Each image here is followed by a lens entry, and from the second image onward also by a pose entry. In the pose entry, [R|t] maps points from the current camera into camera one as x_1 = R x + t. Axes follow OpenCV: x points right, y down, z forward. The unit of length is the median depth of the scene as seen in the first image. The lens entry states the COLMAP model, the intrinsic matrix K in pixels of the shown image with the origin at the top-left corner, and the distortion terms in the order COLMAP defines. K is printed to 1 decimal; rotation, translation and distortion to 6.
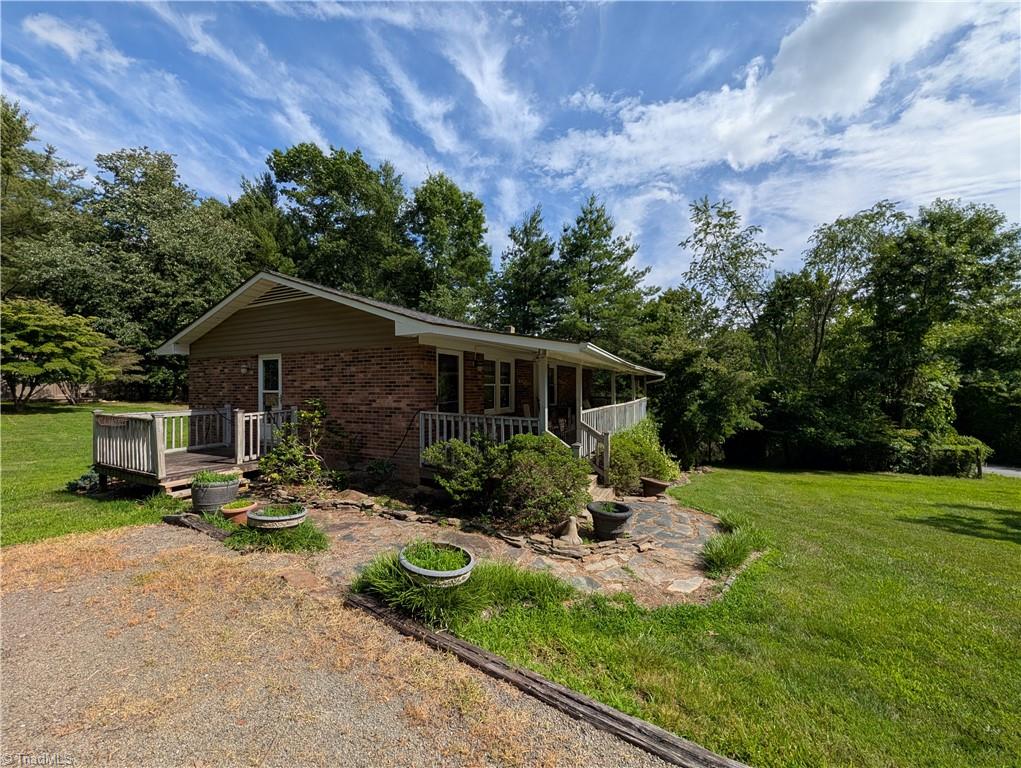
lens RADIAL K [[393.1, 0, 518.1], [0, 393.1, 386.1], [0, 0, 1]] dist [0.000085, 0.000032]
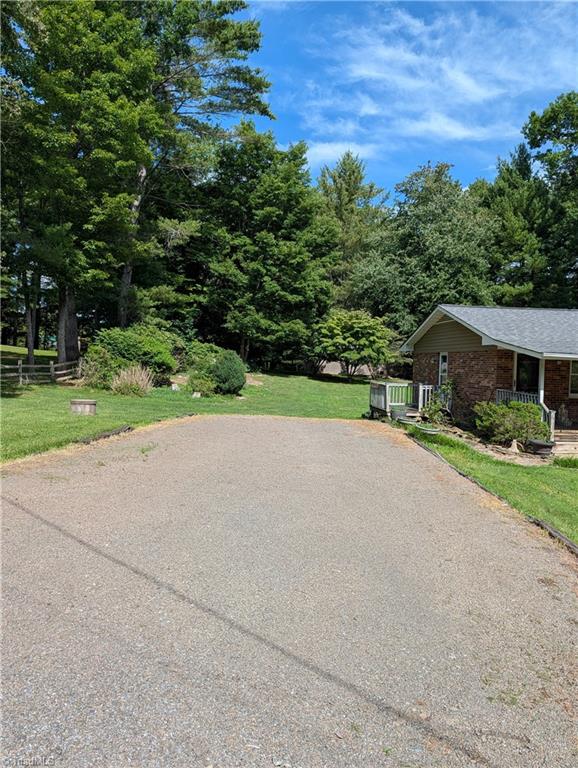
lens RADIAL K [[549.7, 0, 289.4], [0, 549.7, 384.7], [0, 0, 1]] dist [0.021424, -0.019534]
pose [[0.525454, 0.050308, -0.849333, 0.449928], [-0.027413, 0.998733, 0.042197, -0.010251], [0.850380, 0.001110, 0.526168, -0.345813]]
